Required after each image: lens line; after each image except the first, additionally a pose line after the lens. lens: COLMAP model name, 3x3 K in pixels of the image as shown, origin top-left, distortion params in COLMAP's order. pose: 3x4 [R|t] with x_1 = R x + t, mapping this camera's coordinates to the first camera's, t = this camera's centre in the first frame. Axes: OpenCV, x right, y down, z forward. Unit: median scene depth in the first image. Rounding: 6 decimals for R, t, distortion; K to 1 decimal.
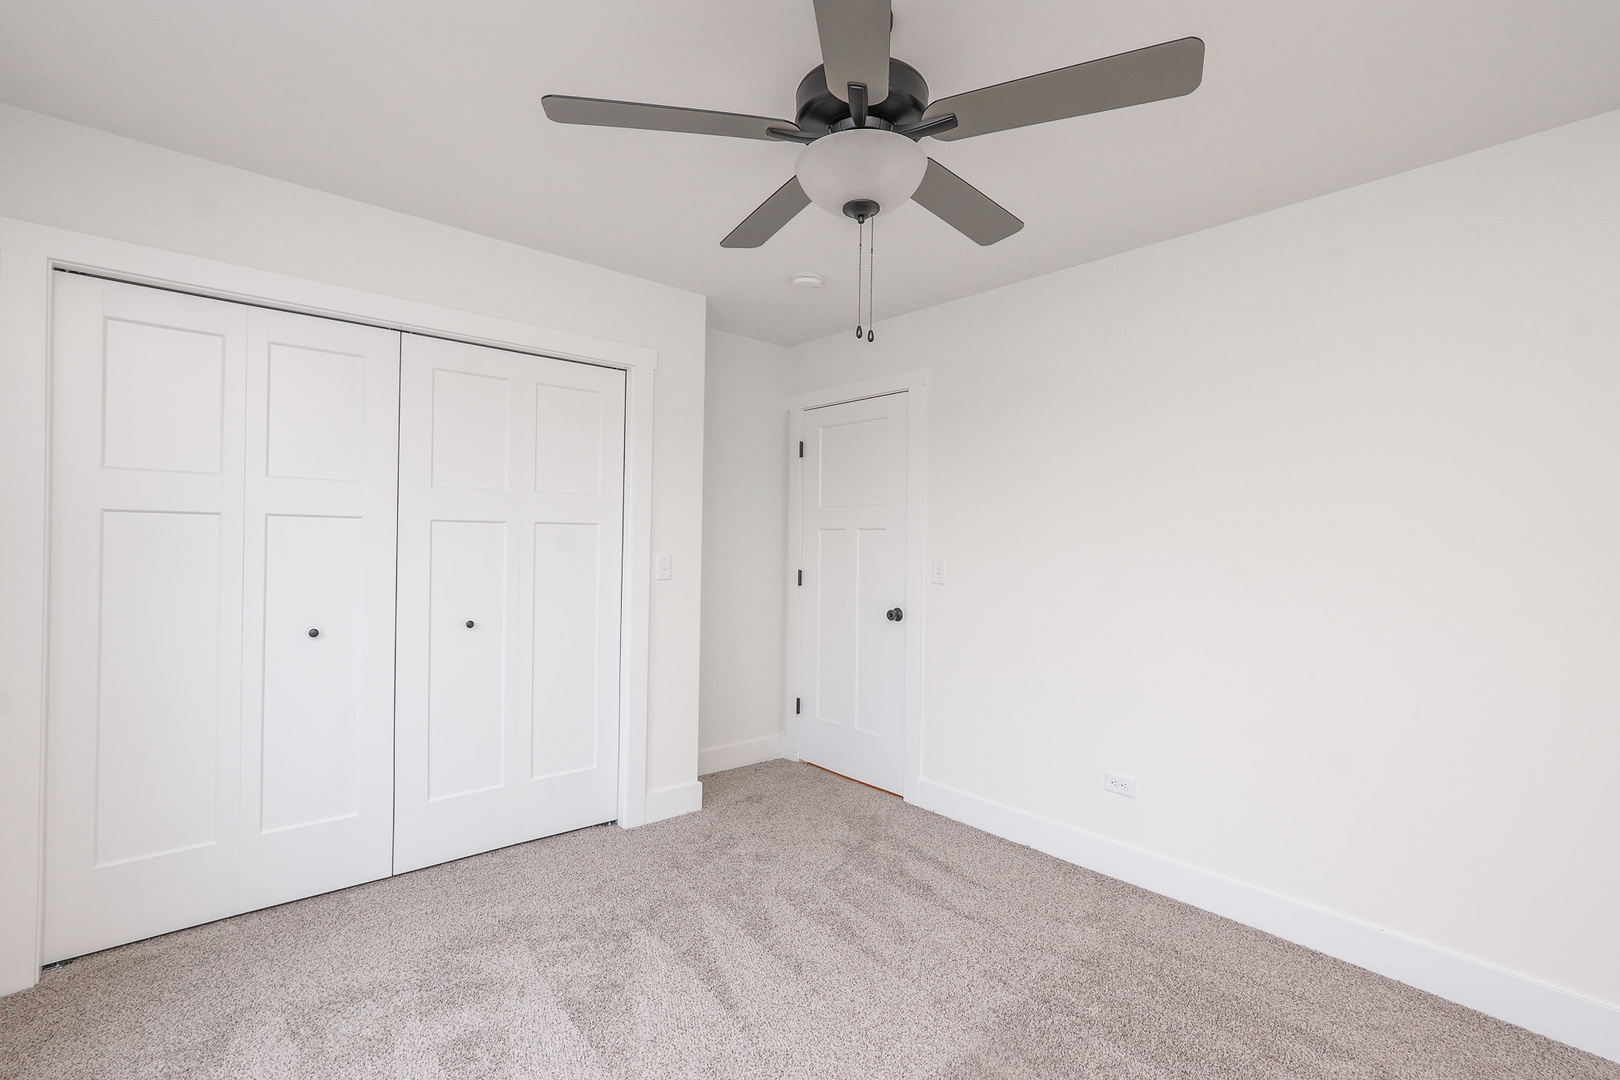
lens RADIAL K [[739.9, 0, 806.7], [0, 739.9, 543.8], [0, 0, 1]] dist [-0.018707, 0.010078]
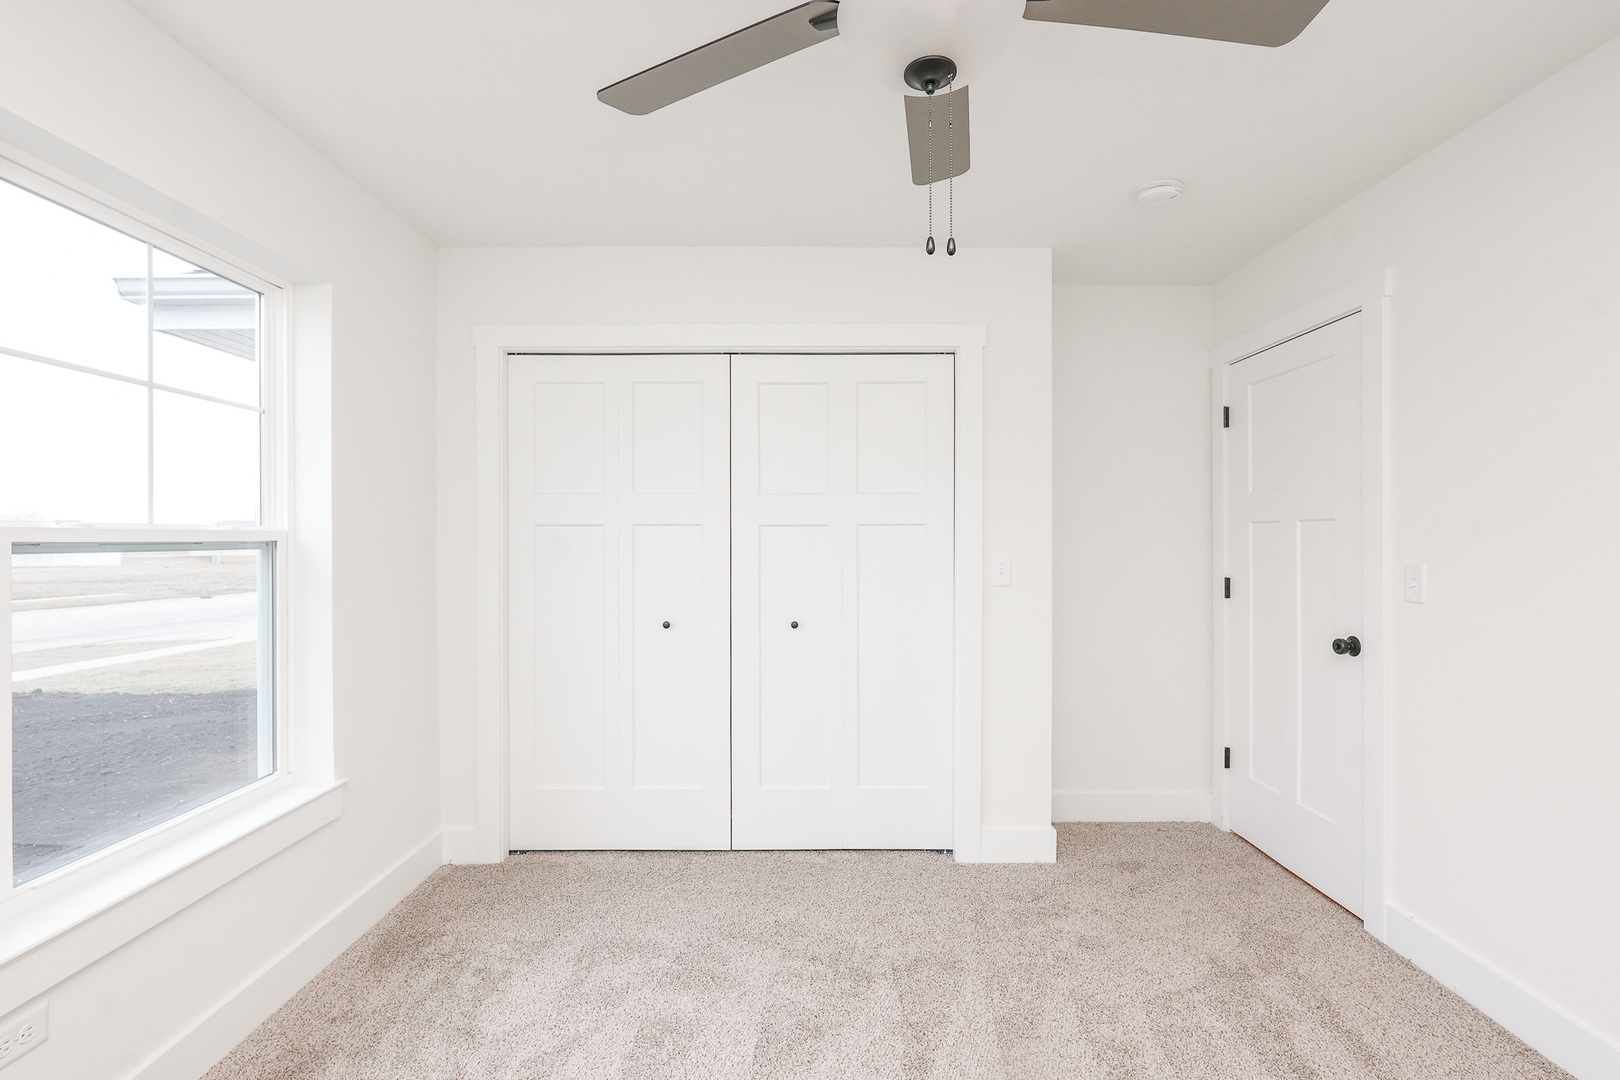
lens RADIAL K [[759.4, 0, 811.2], [0, 759.4, 542.8], [0, 0, 1]] dist [-0.019369, 0.010004]
pose [[0.755992, -0.014312, -0.654425, 0.238245], [0.010830, 0.999898, -0.009356, 0.003601], [0.654492, -0.000015, 0.756069, 0.192802]]
